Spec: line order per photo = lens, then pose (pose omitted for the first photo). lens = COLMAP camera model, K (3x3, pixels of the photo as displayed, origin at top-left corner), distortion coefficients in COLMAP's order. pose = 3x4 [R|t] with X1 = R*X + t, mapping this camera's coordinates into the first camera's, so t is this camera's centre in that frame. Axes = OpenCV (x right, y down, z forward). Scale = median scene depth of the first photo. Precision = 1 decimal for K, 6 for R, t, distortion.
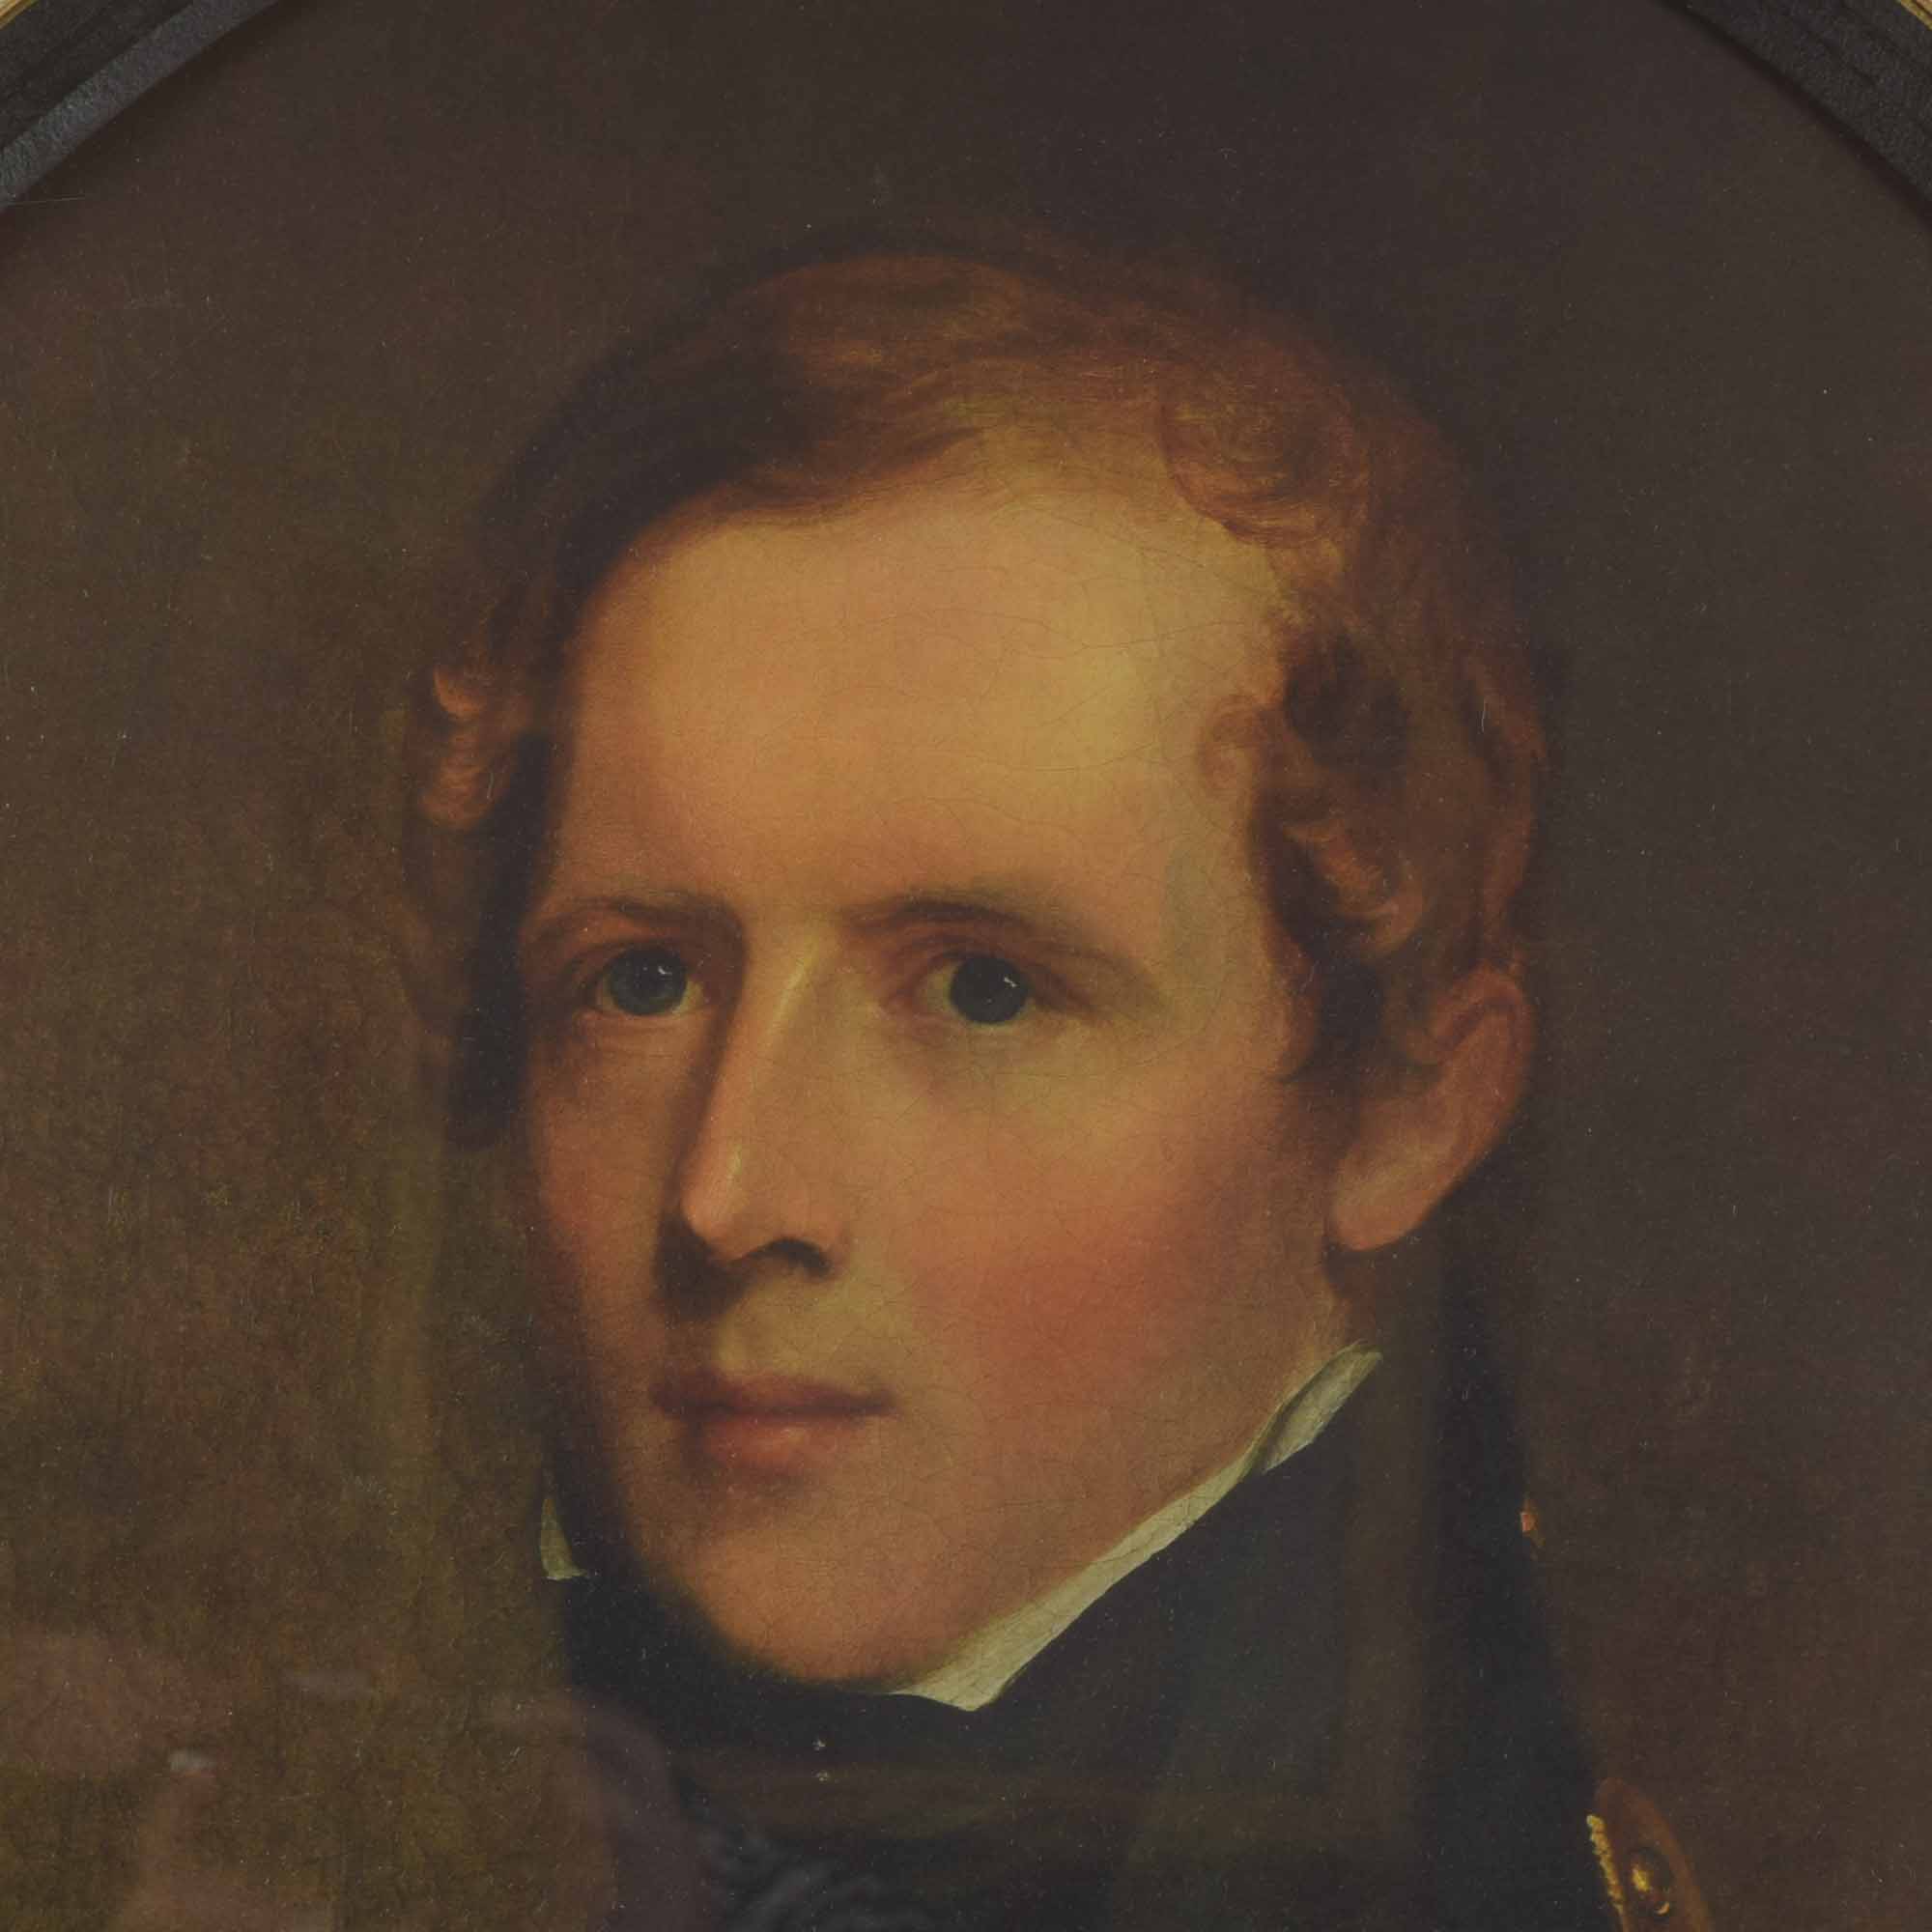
lens RADIAL K [[6564.5, 0, 1096.8], [0, 6564.5, 988.4], [0, 0, 1]] dist [-0.040096, 0.000000]
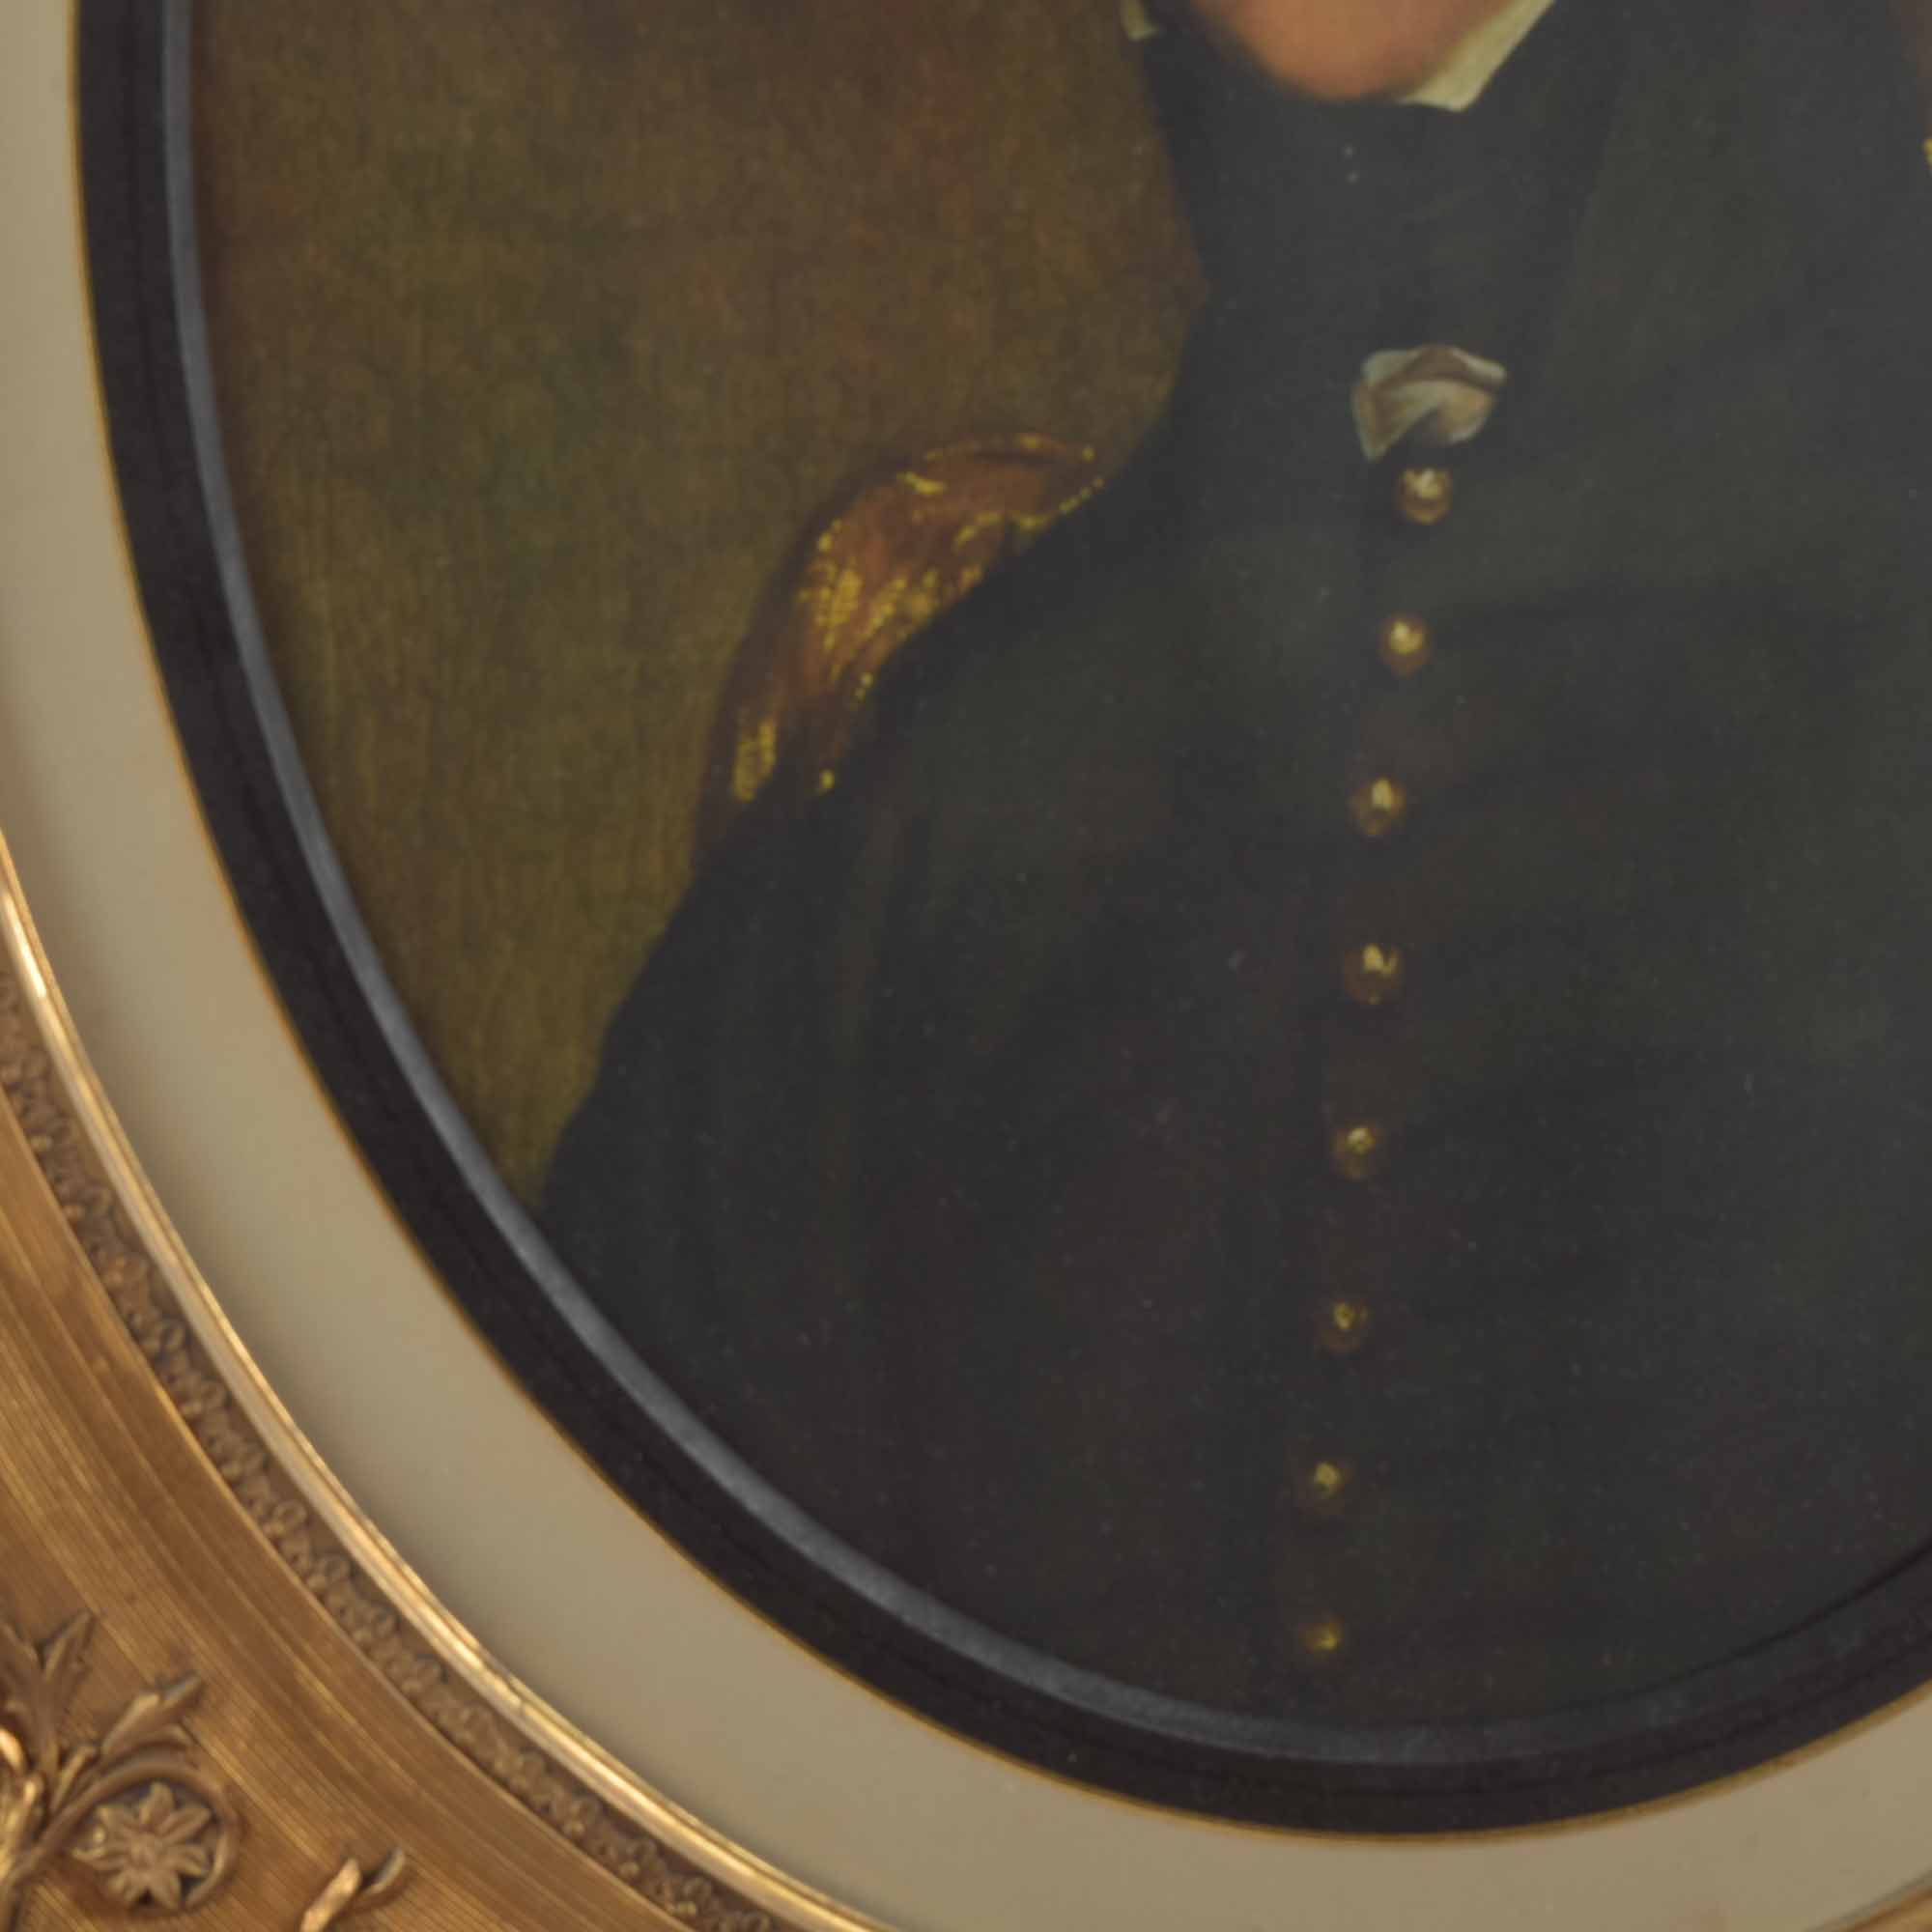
lens RADIAL K [[6564.5, 0, 963.2], [0, 6564.5, 971.6], [0, 0, 1]] dist [-0.040096, 0.000000]
pose [[0.969691, -0.130620, 0.206488, -0.376662], [0.067741, 0.955700, 0.286441, -0.090231], [-0.234756, -0.263771, 0.935582, -0.151485]]
